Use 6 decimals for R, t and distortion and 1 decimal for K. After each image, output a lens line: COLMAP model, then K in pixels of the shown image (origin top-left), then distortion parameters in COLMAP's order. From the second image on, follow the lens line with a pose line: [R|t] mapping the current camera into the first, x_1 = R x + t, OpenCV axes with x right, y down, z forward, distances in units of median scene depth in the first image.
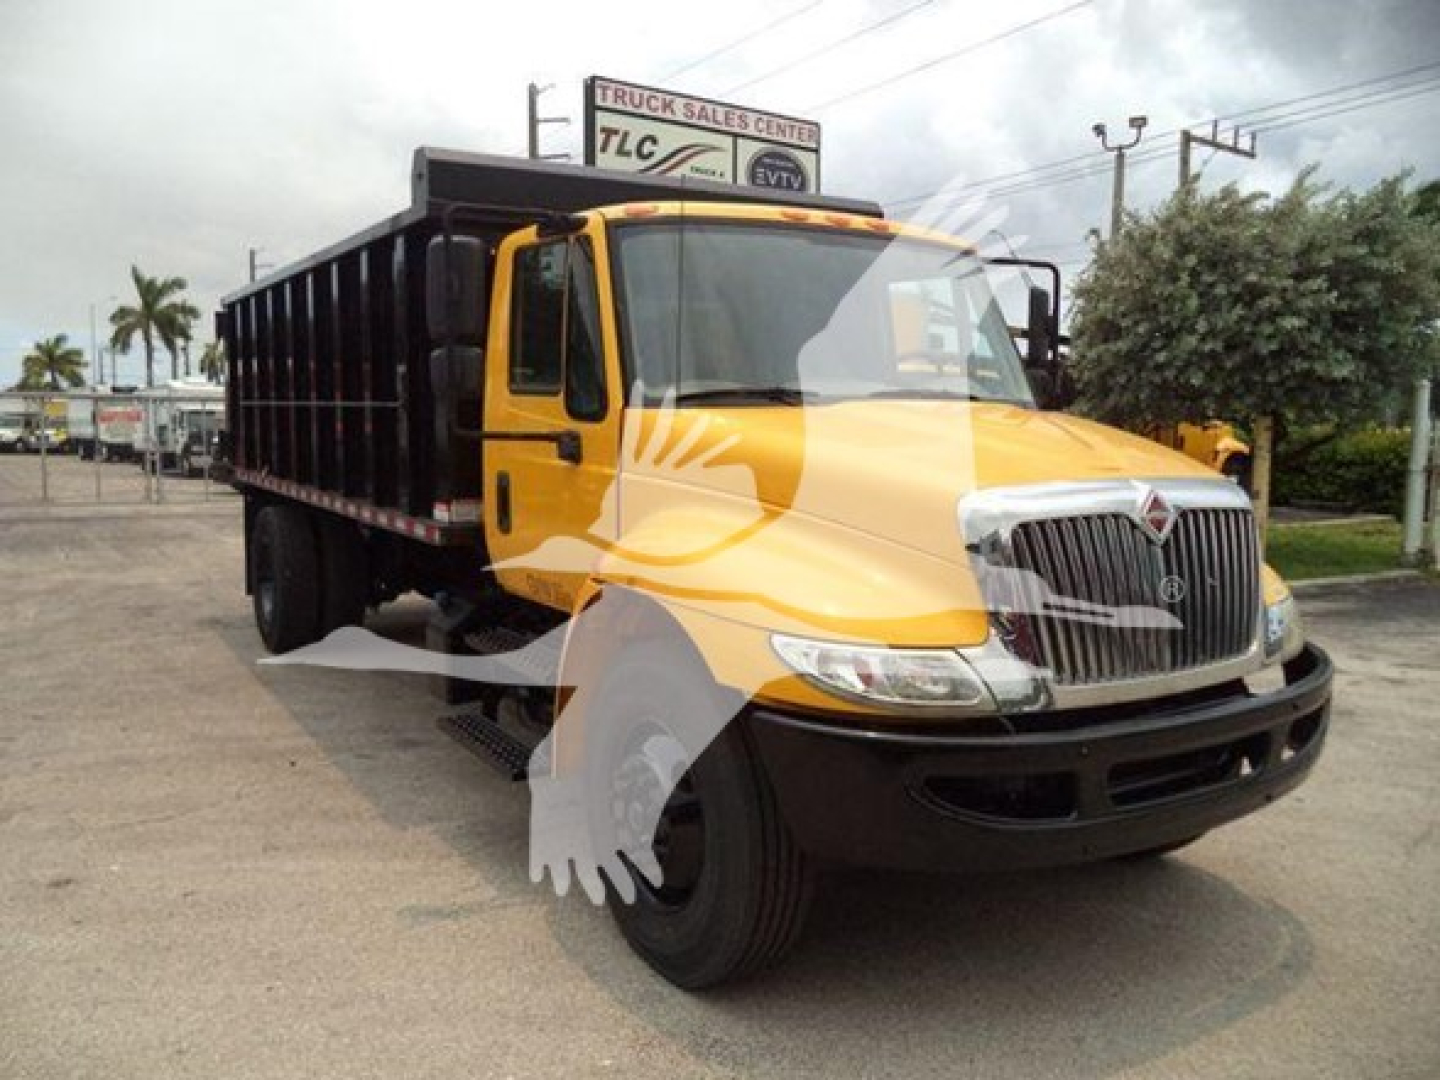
lens RADIAL K [[1176.1, 0, 720.0], [0, 1176.1, 540.0], [0, 0, 1]] dist [-0.016272, -0.005254]
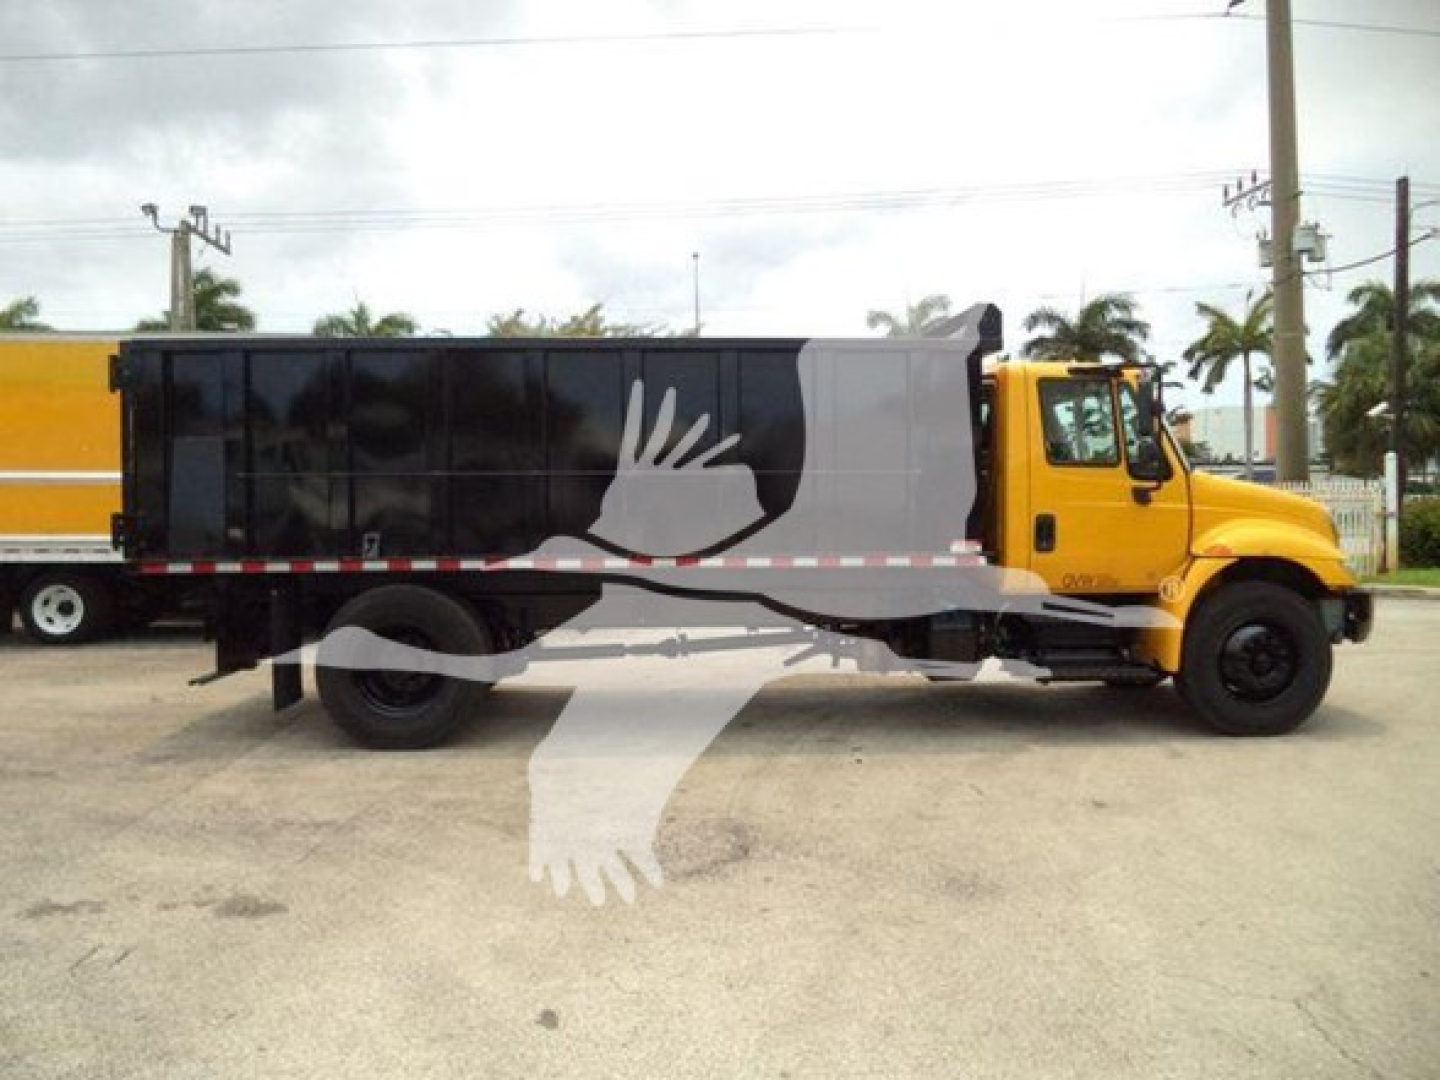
lens RADIAL K [[1171.7, 0, 705.7], [0, 1171.7, 524.8], [0, 0, 1]] dist [0.036834, -0.145872]
pose [[0.483337, -0.036953, 0.874654, -0.410704], [0.103656, 0.994496, -0.015264, -0.014869], [-0.869276, 0.098041, 0.484507, 0.139376]]
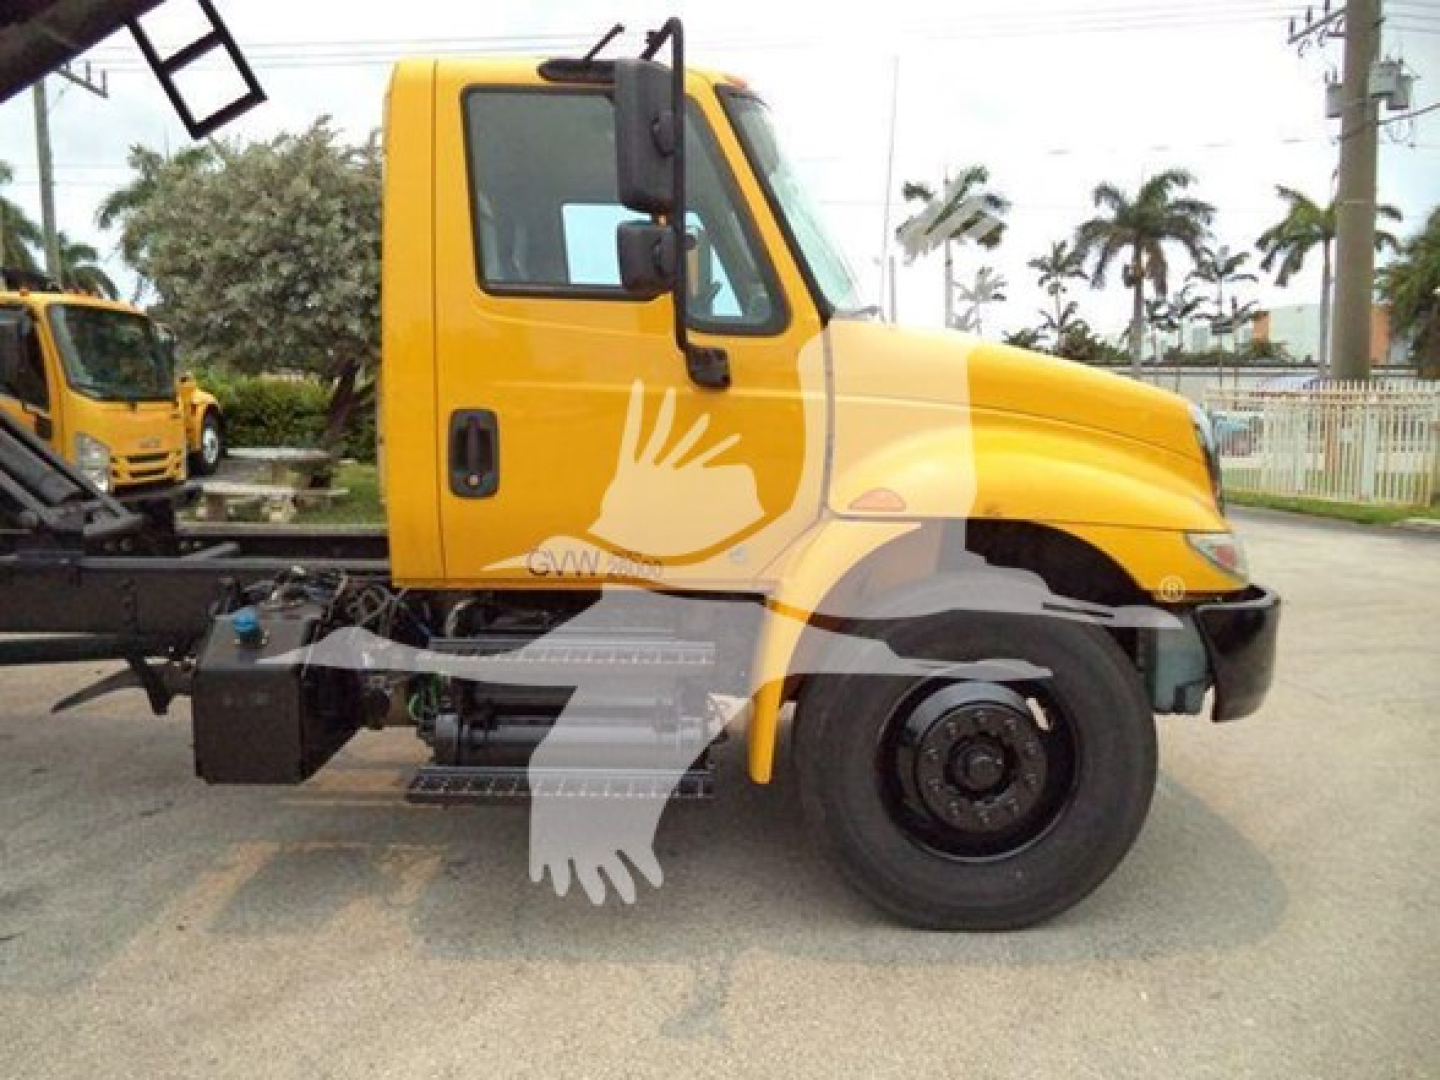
lens RADIAL K [[1171.0, 0, 720.0], [0, 1171.0, 540.0], [0, 0, 1]] dist [-0.019397, -0.007758]
pose [[0.529117, -0.113611, 0.840909, -0.155686], [0.084380, 0.993129, 0.081083, -0.005419], [-0.844343, 0.028054, 0.535068, 0.114866]]
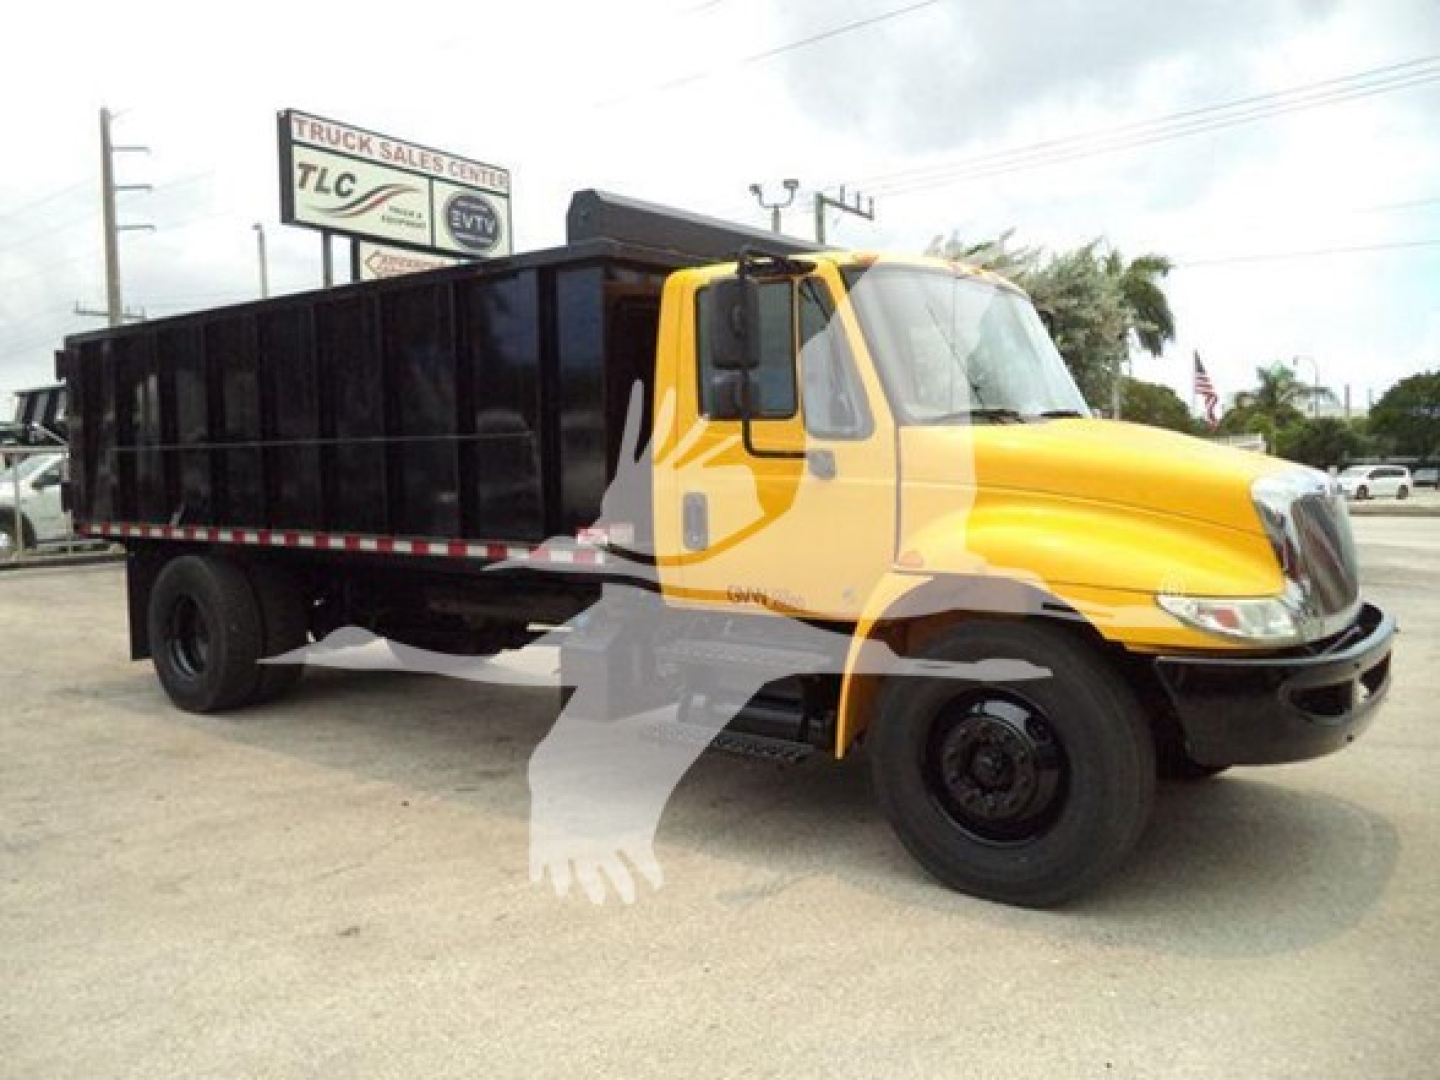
lens RADIAL K [[1174.7, 0, 720.0], [0, 1174.7, 540.0], [0, 0, 1]] dist [-0.004985, -0.044437]
pose [[0.938040, -0.050473, 0.342832, -0.120189], [0.063005, 0.997687, -0.025509, 0.003383], [-0.340752, 0.045528, 0.939050, -0.004579]]
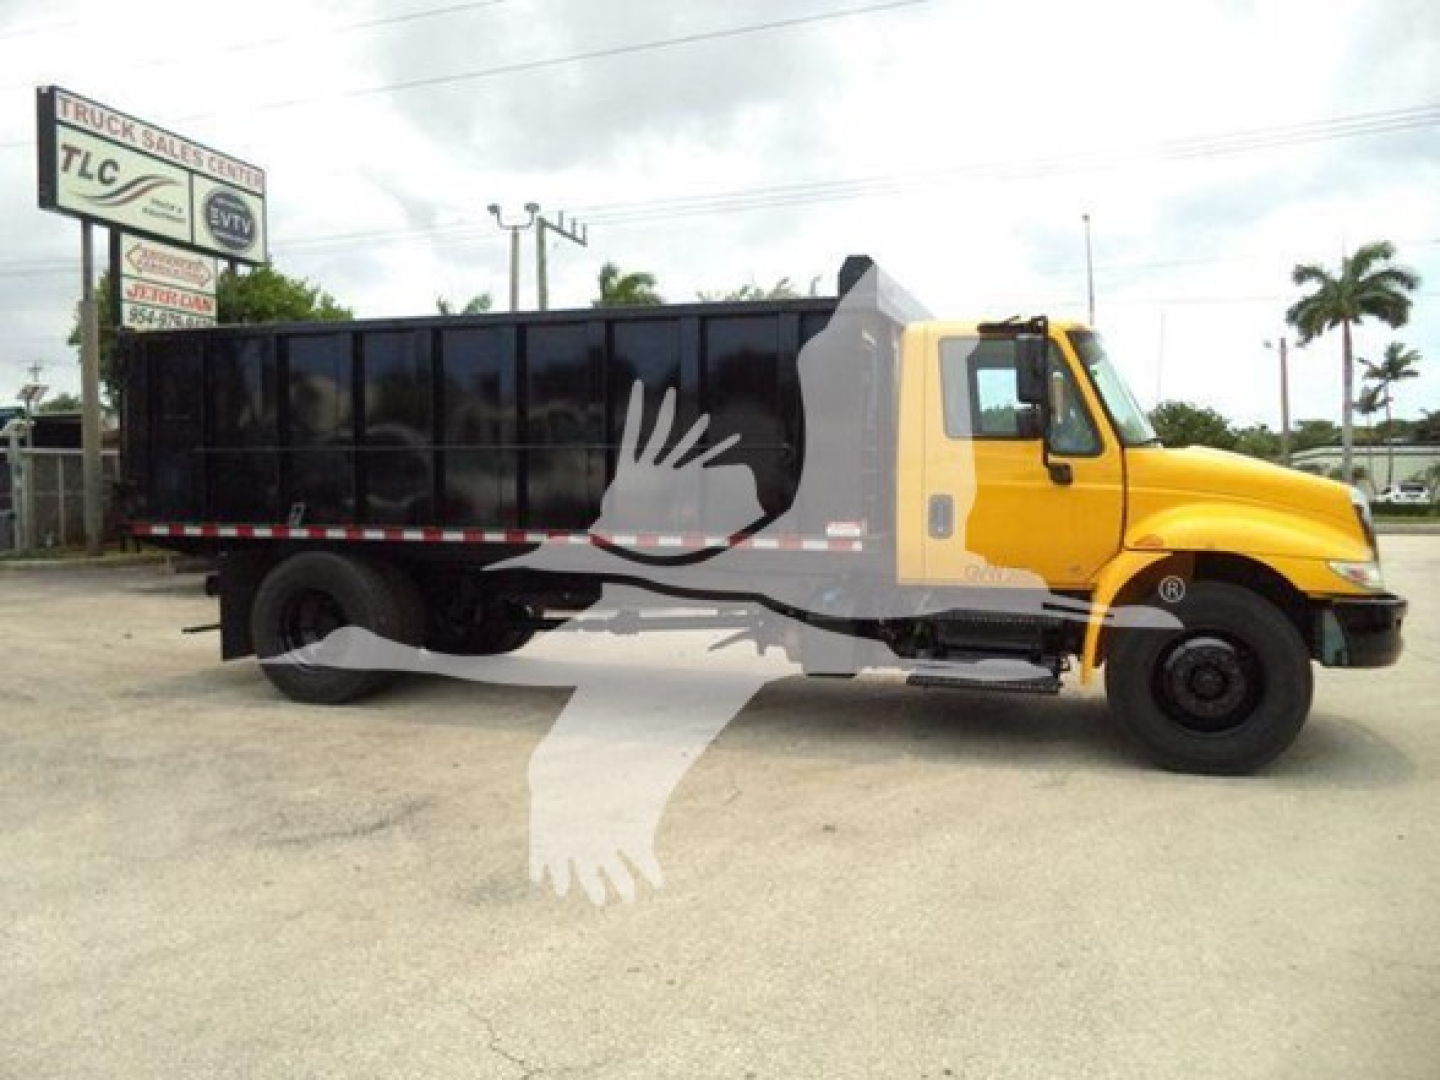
lens RADIAL K [[1171.0, 0, 720.0], [0, 1171.0, 540.0], [0, 0, 1]] dist [-0.019397, -0.007758]
pose [[0.768901, -0.047931, 0.637569, -0.289151], [0.074580, 0.997102, -0.014983, -0.000333], [-0.635004, 0.059071, 0.770247, 0.019653]]
